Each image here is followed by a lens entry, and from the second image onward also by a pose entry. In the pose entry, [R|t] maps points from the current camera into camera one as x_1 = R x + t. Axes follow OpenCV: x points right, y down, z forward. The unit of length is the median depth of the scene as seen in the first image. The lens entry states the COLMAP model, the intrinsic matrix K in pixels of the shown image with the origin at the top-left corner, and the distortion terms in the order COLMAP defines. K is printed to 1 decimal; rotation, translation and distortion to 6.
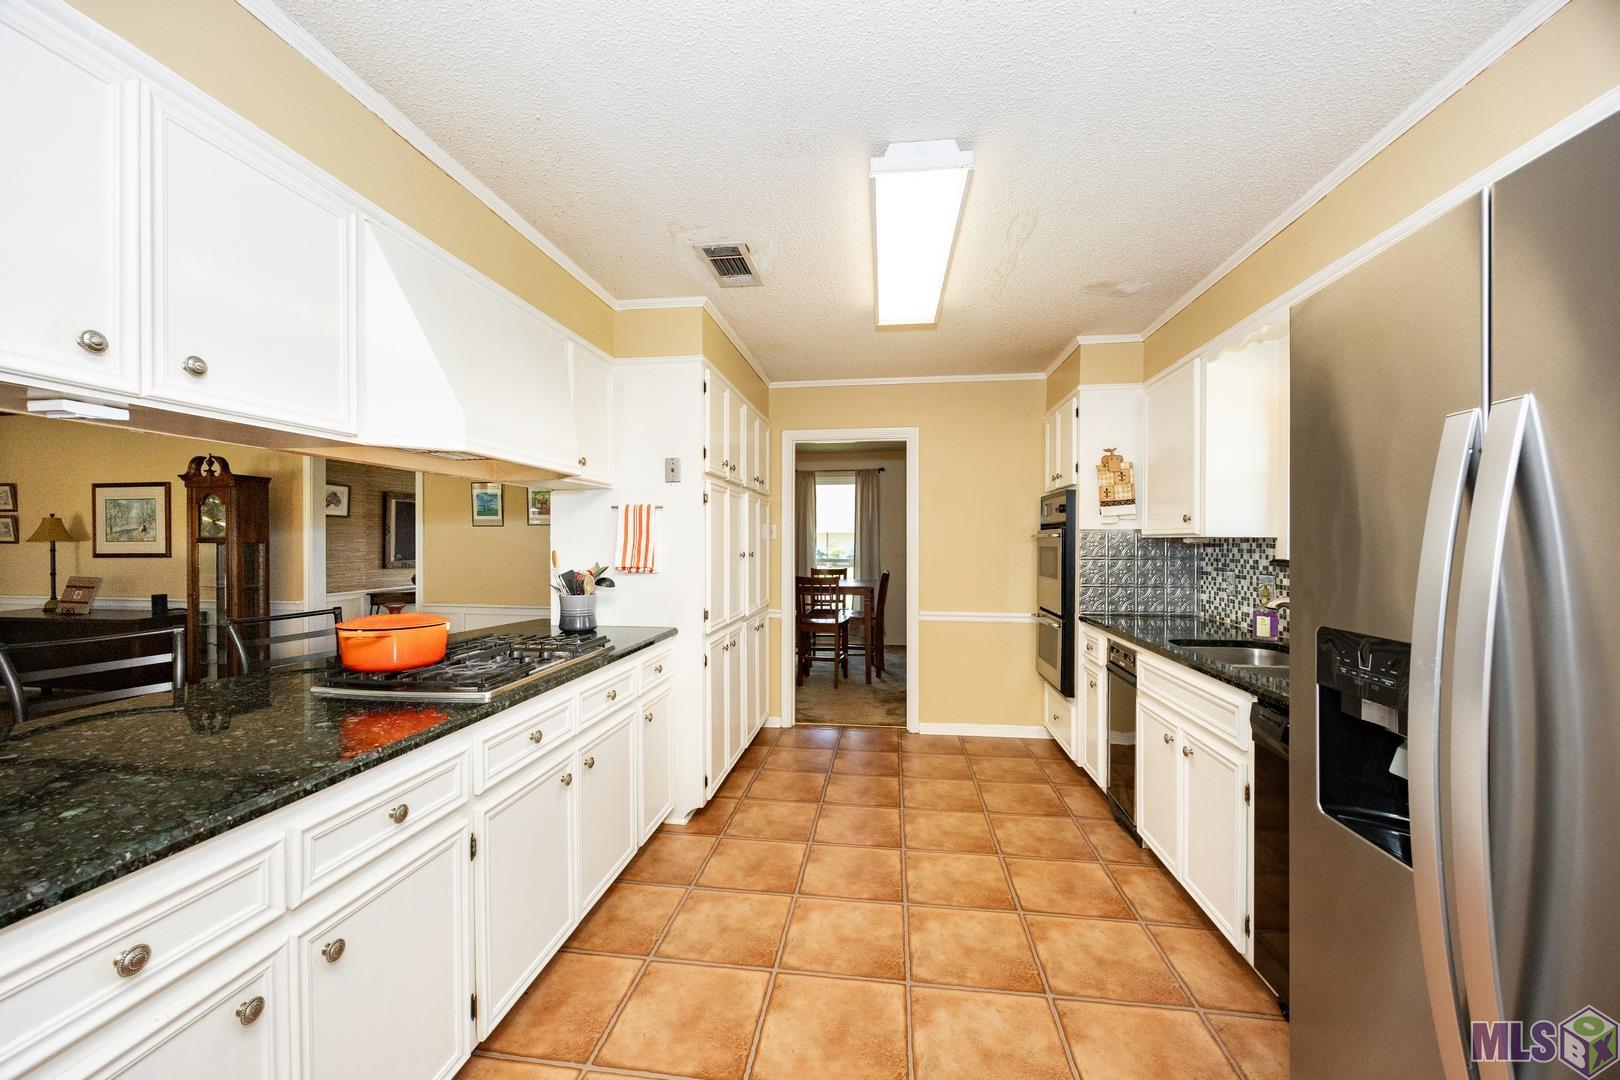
lens RADIAL K [[610.8, 0, 809.3], [0, 610.8, 545.5], [0, 0, 1]] dist [0.000978, 0.000065]
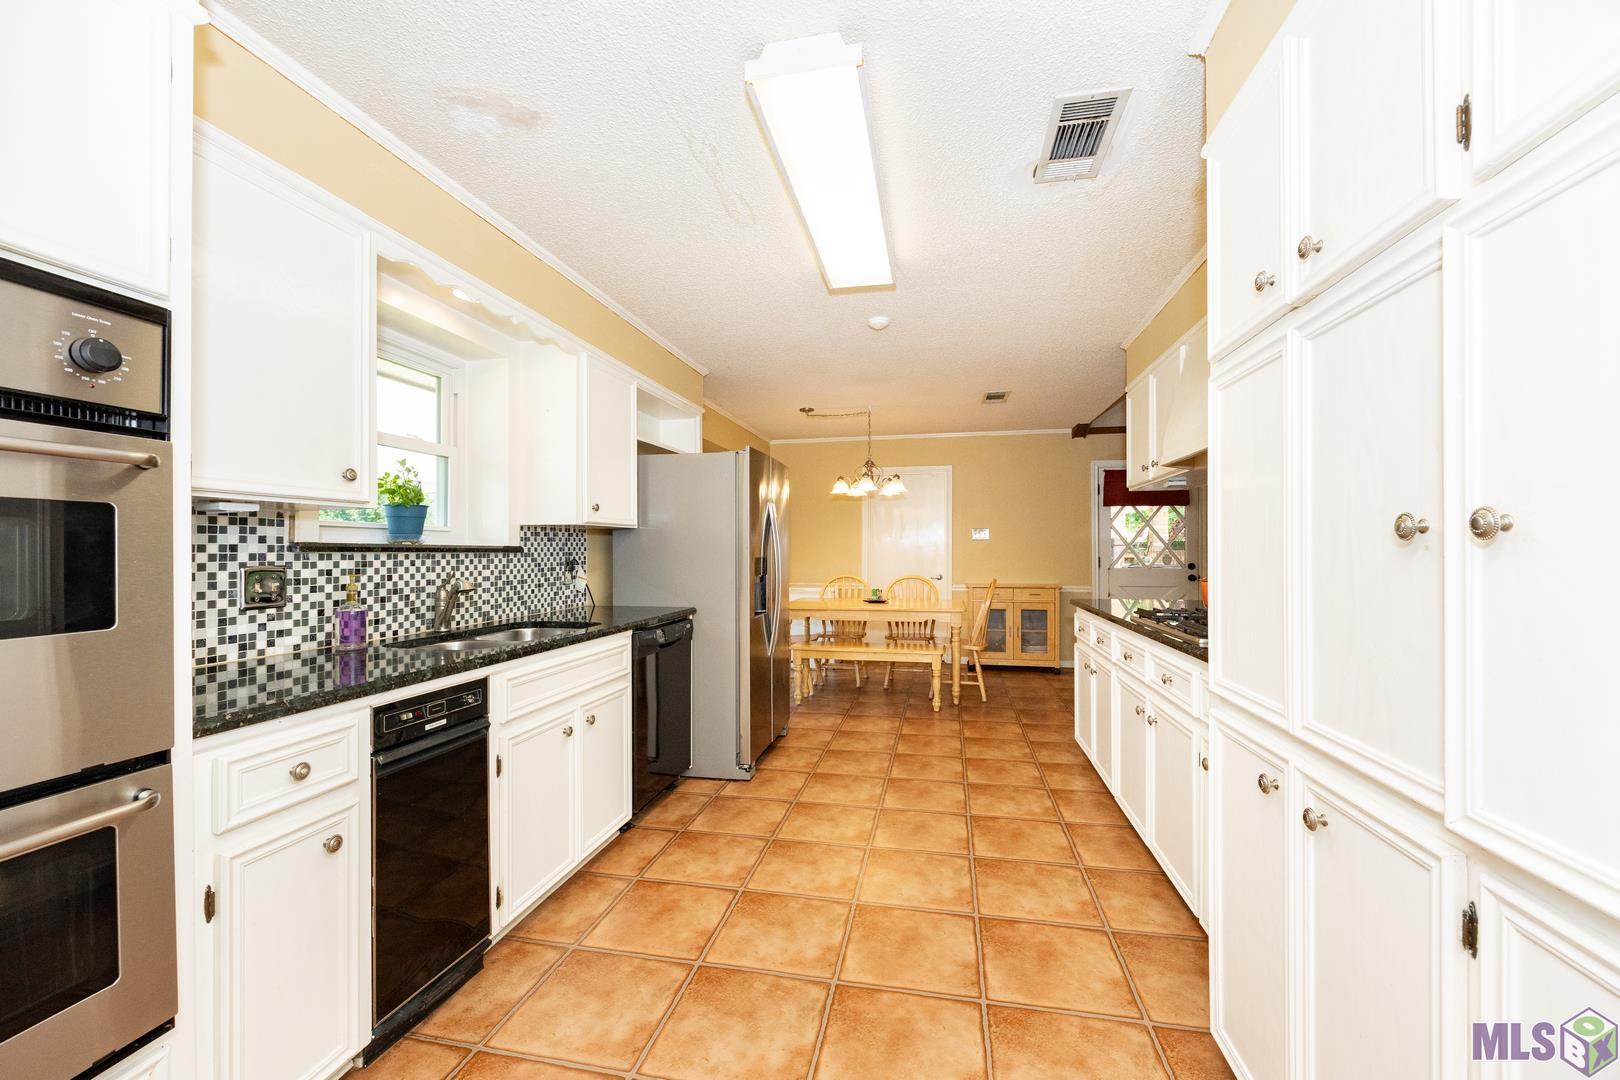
lens RADIAL K [[610.8, 0, 809.3], [0, 610.8, 545.5], [0, 0, 1]] dist [0.000978, 0.000065]
pose [[-0.996393, 0.004115, 0.084760, 0.123305], [0.004637, 0.999971, 0.005963, 0.025039], [-0.084733, 0.006334, -0.996384, 1.652884]]
